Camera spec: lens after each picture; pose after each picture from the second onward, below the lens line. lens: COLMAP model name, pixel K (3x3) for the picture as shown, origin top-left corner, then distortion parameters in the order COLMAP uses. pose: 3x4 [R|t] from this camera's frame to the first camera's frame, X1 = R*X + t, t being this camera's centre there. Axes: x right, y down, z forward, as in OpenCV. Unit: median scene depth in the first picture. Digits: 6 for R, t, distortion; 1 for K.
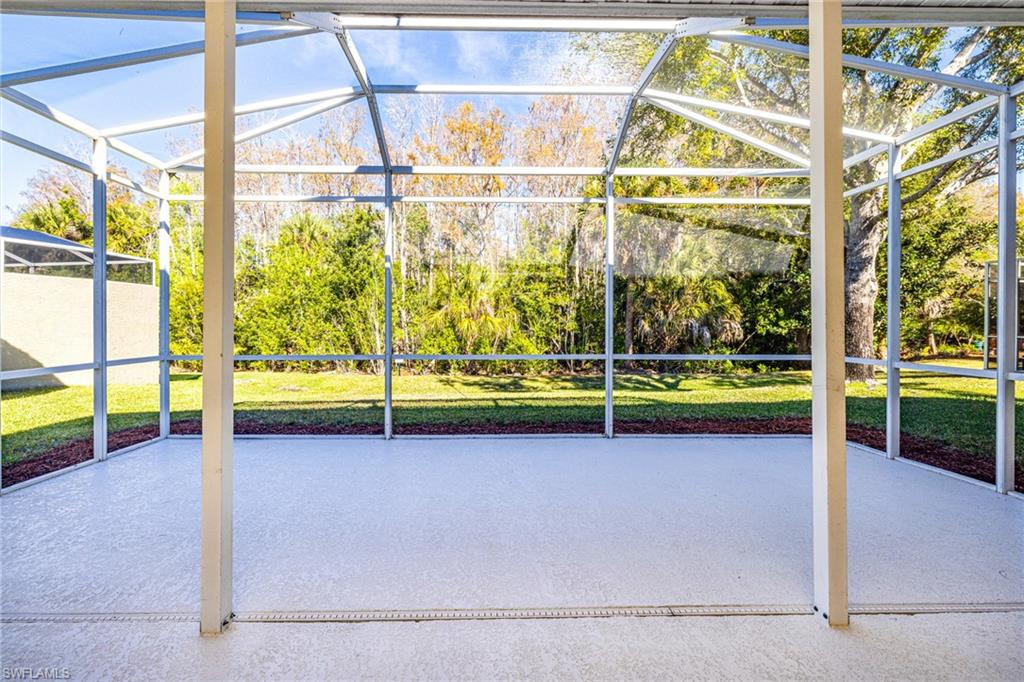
lens RADIAL K [[443.8, 0, 478.8], [0, 443.8, 319.6], [0, 0, 1]] dist [0.000583, 0.000115]
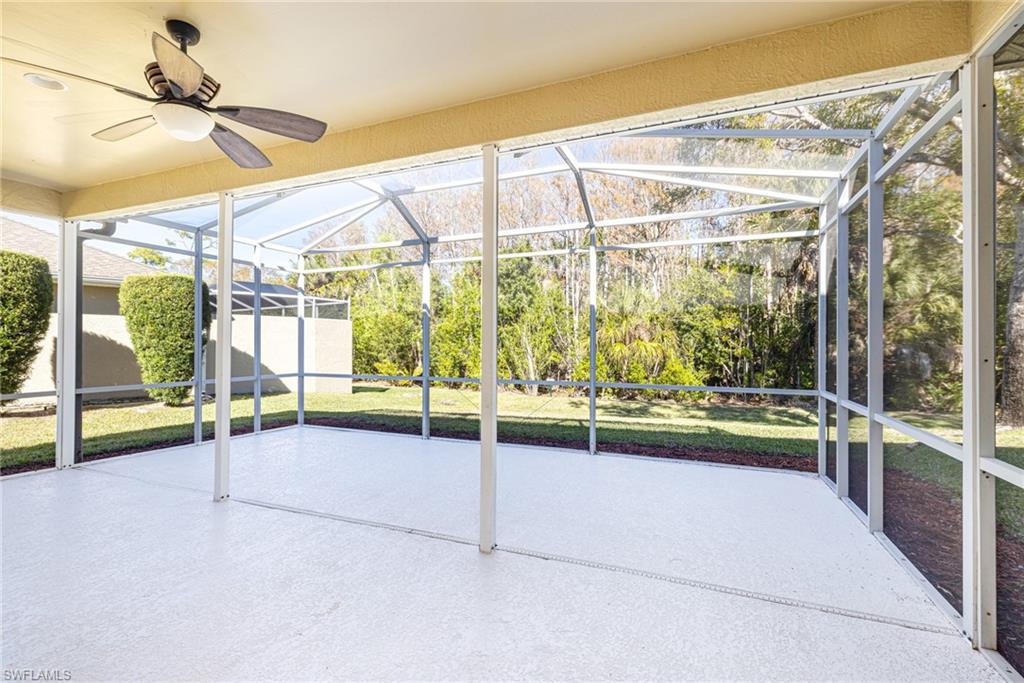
lens RADIAL K [[457.5, 0, 512.0], [0, 457.5, 341.5], [0, 0, 1]] dist [-0.020324, 0.000083]
pose [[0.922694, 0.000078, -0.385533, 0.243966], [0.000477, 0.999999, 0.001344, -0.013088], [0.385533, -0.001424, 0.922693, -0.078114]]
